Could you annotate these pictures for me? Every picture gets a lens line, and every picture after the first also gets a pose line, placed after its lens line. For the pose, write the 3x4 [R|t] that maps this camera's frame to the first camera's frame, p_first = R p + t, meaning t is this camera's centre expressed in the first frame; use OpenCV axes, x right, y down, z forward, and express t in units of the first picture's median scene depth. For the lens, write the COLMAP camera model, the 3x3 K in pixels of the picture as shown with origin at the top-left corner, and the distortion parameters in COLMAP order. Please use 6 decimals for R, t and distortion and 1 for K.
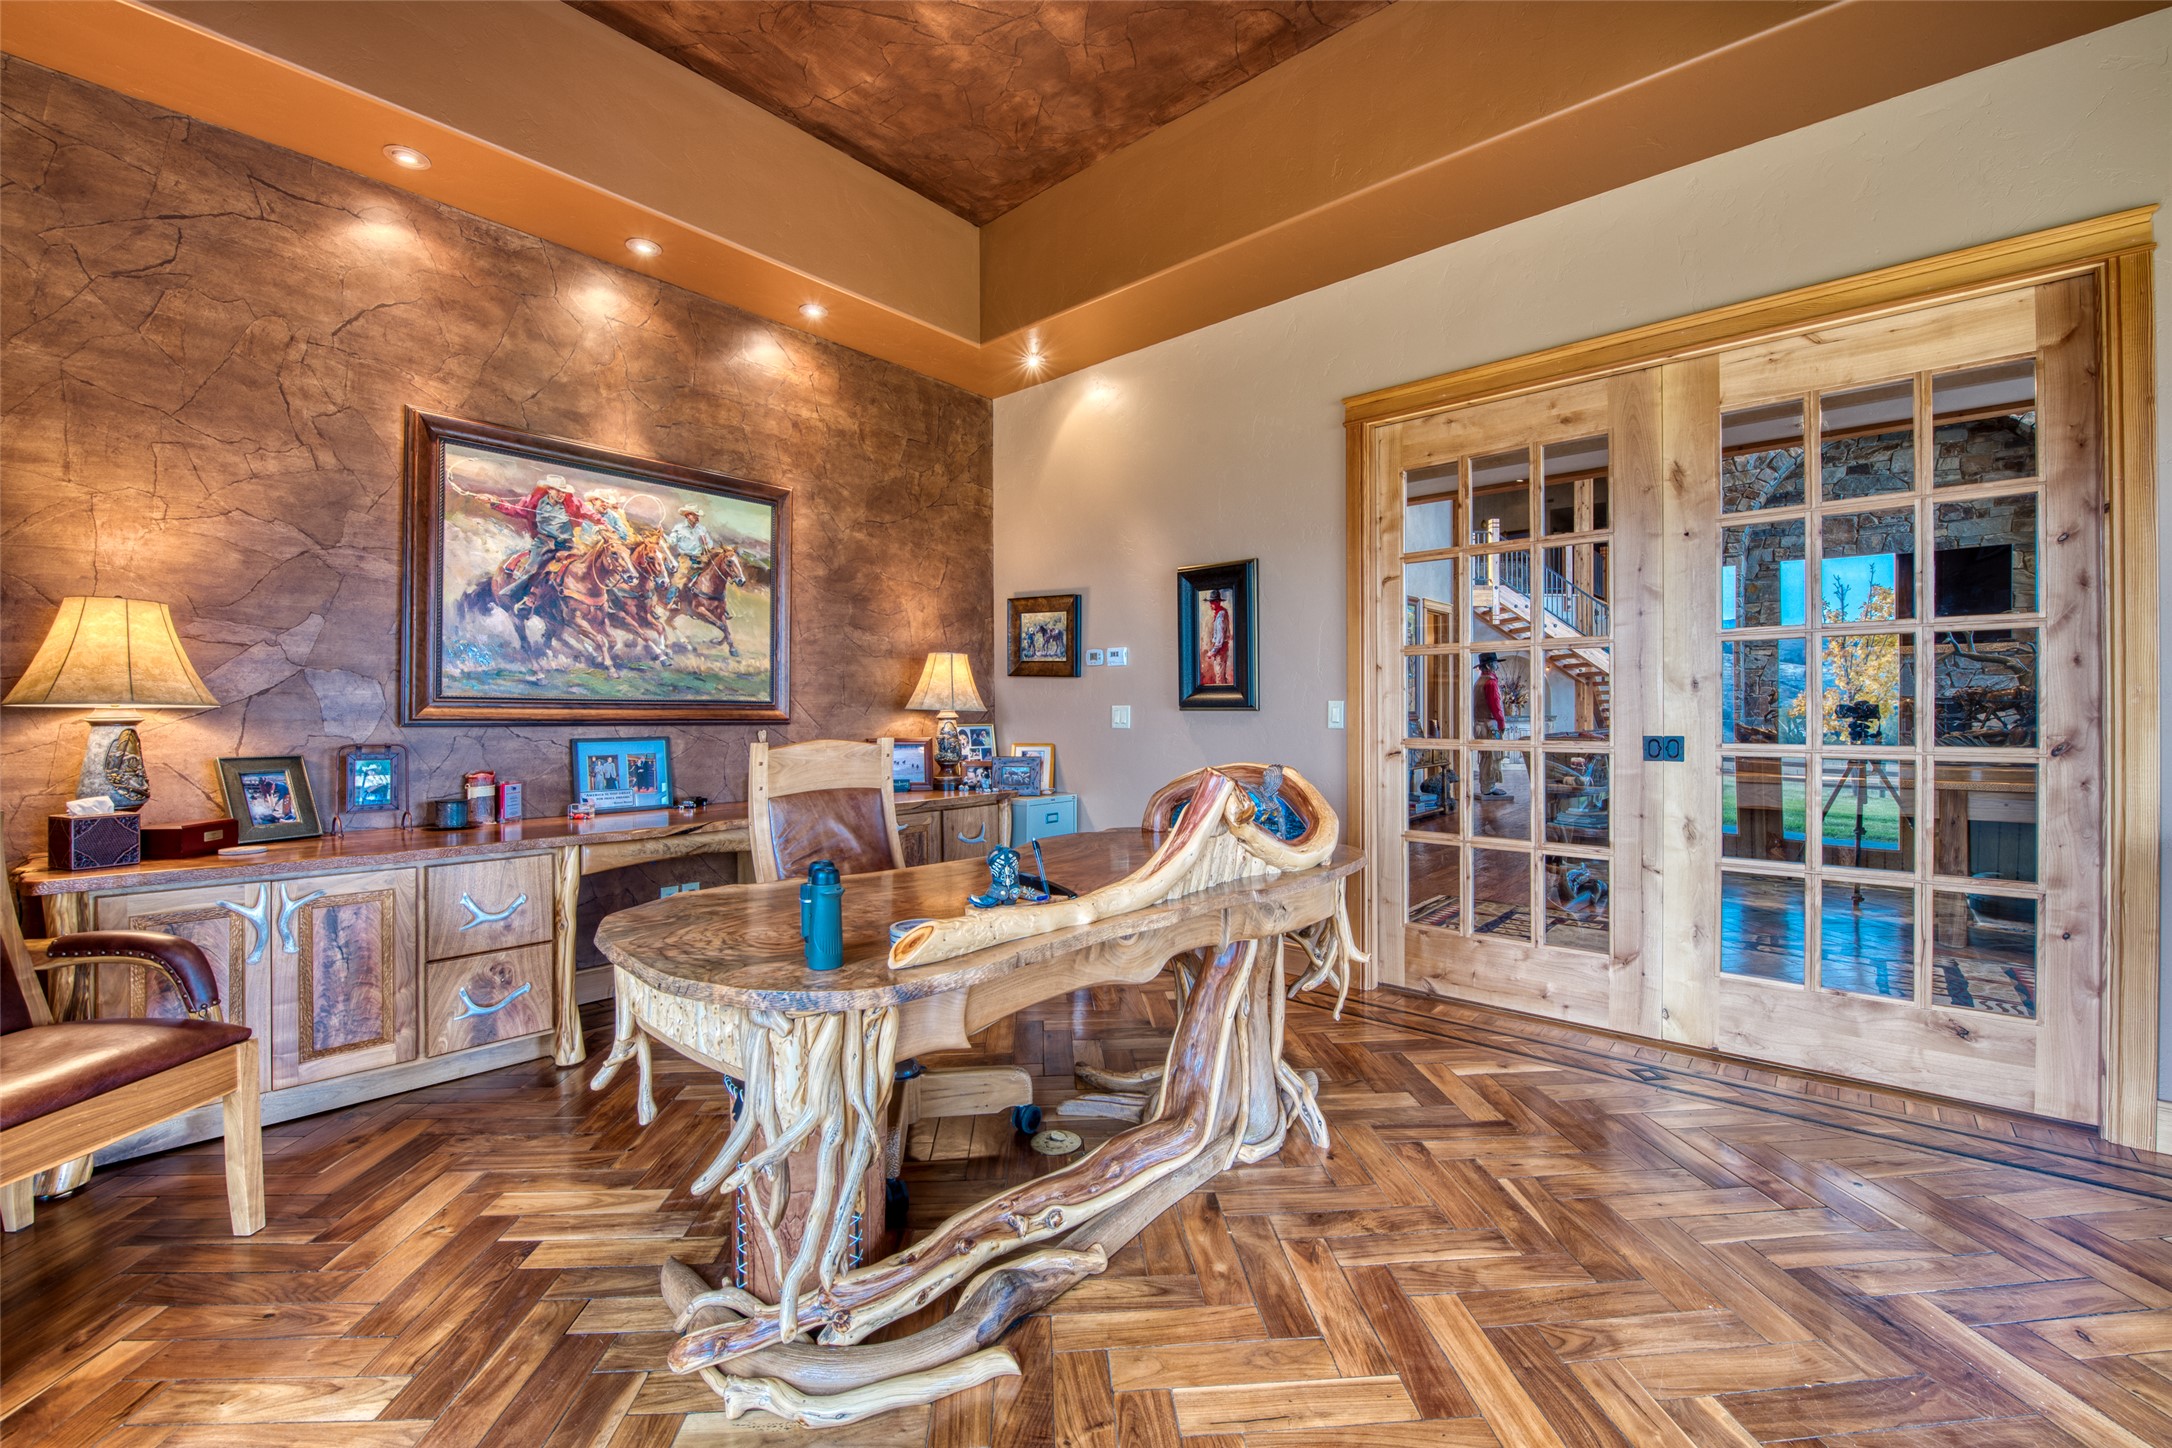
lens RADIAL K [[871.4, 0, 1098.0], [0, 871.4, 713.7], [0, 0, 1]] dist [-0.018836, -0.000940]
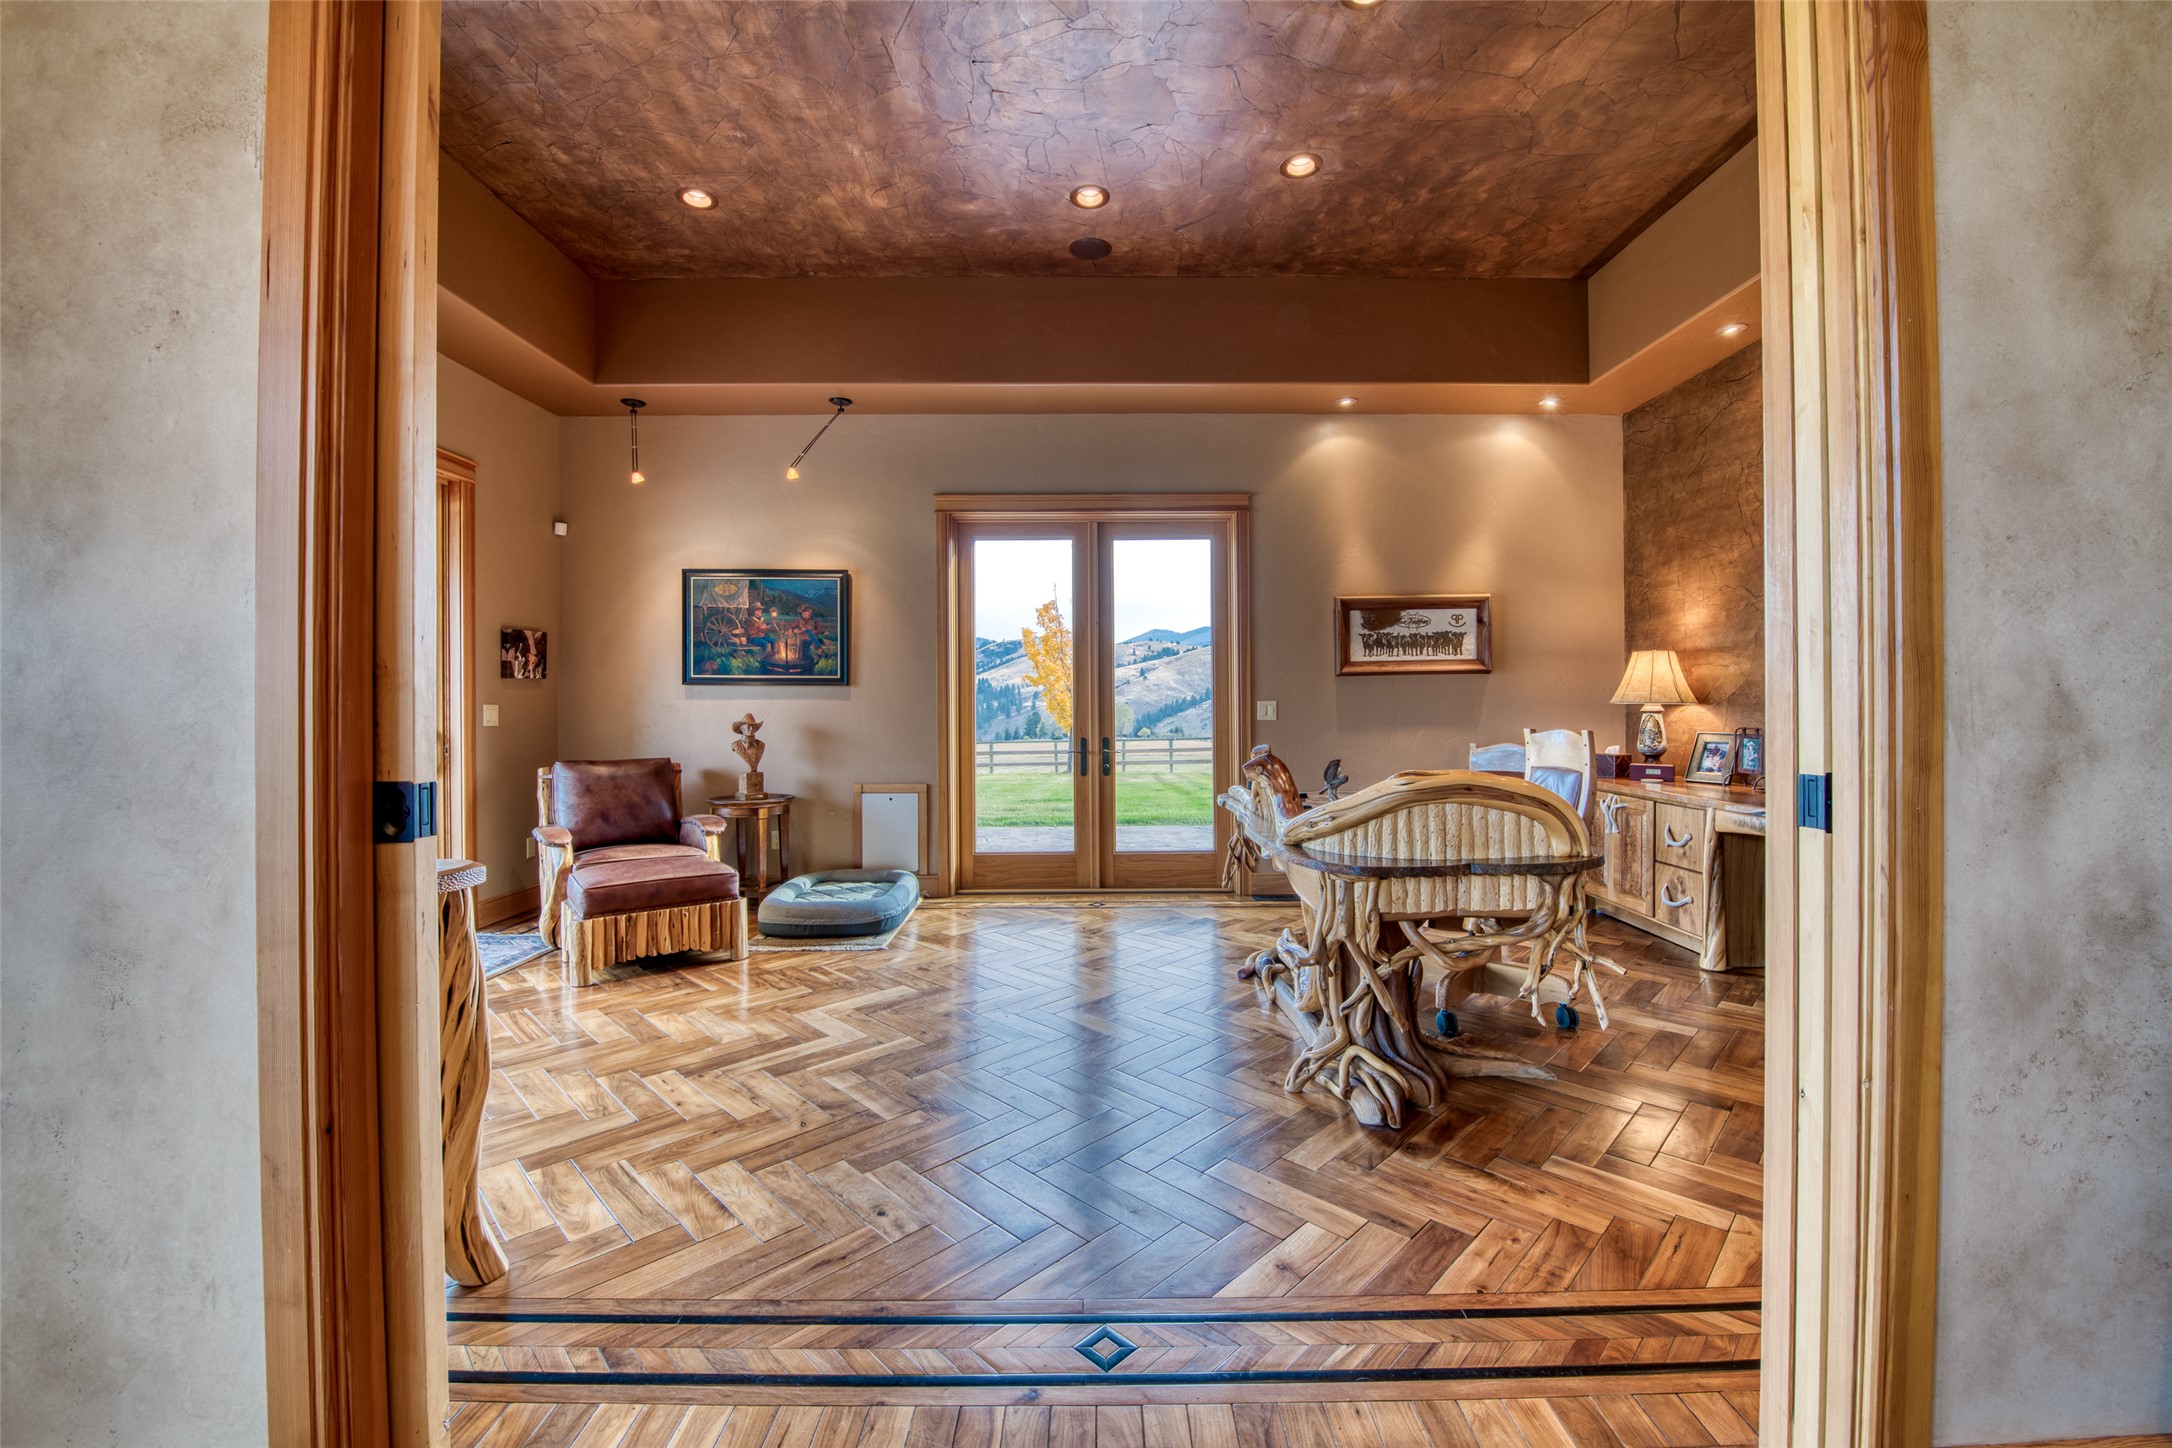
lens RADIAL K [[873.7, 0, 1096.0], [0, 873.7, 705.7], [0, 0, 1]] dist [-0.016664, -0.000280]
pose [[-0.754130, 0.003665, -0.656715, 0.863182], [0.005191, 0.999986, -0.000380, -0.007318], [0.656705, -0.003696, -0.754139, 1.215068]]
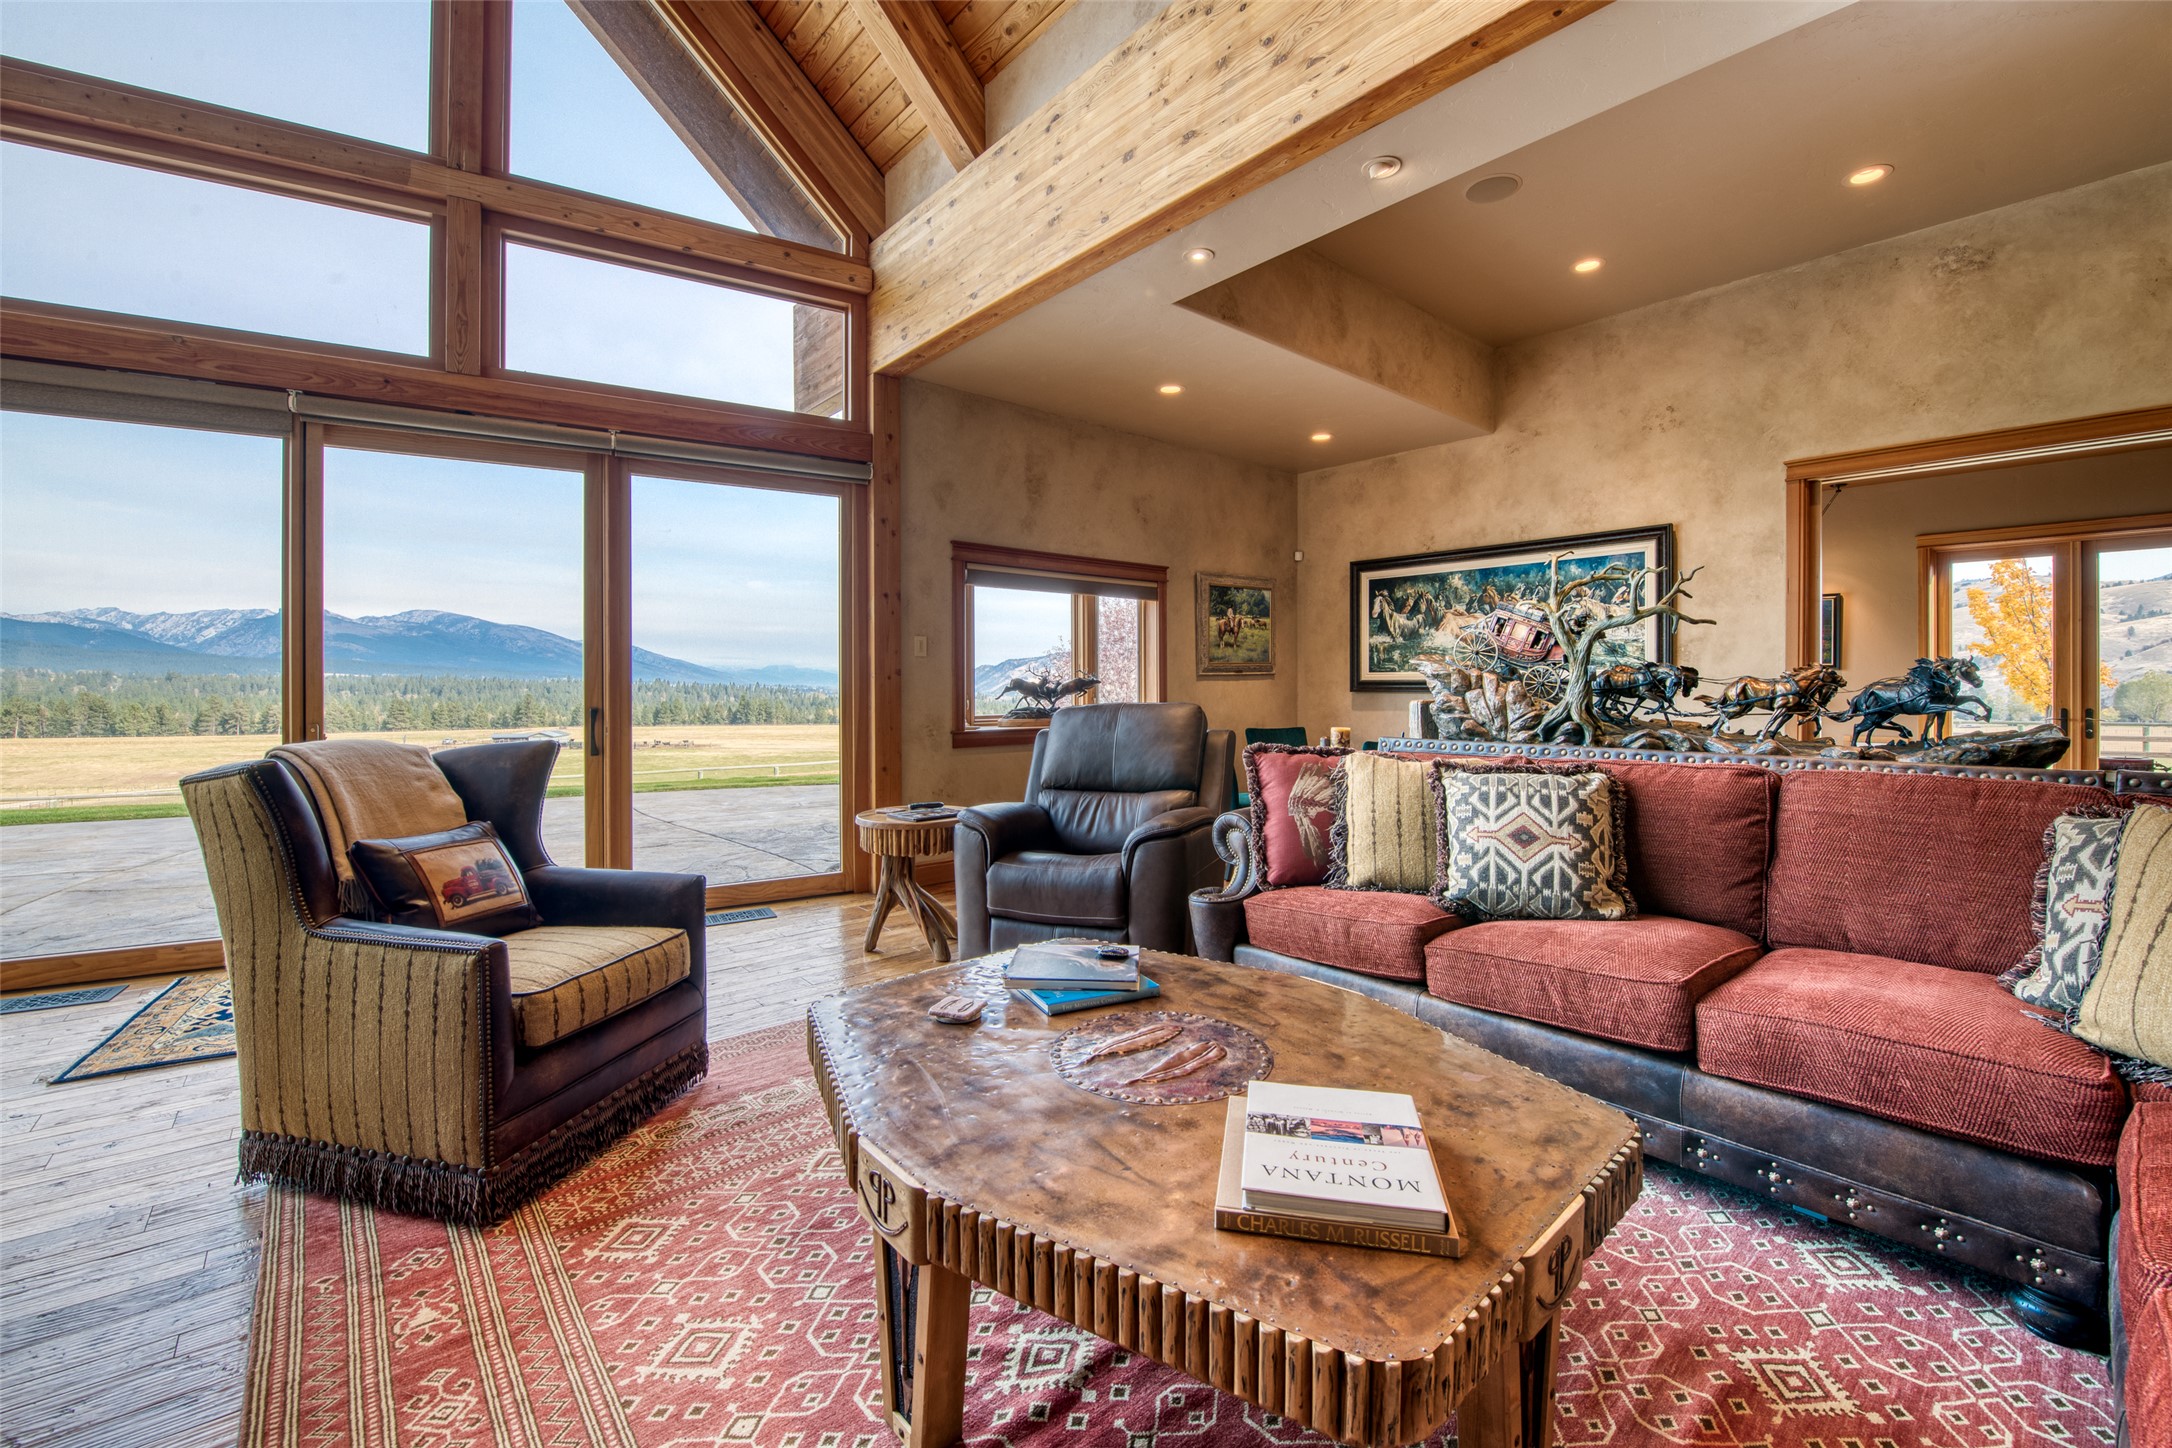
lens RADIAL K [[878.0, 0, 1098.4], [0, 878.0, 693.1], [0, 0, 1]] dist [-0.015907, -0.000510]
pose [[-0.989504, 0.004536, 0.144437, 1.872828], [0.006393, 0.999903, 0.012391, -0.025600], [-0.144367, 0.013184, -0.989436, 2.427971]]
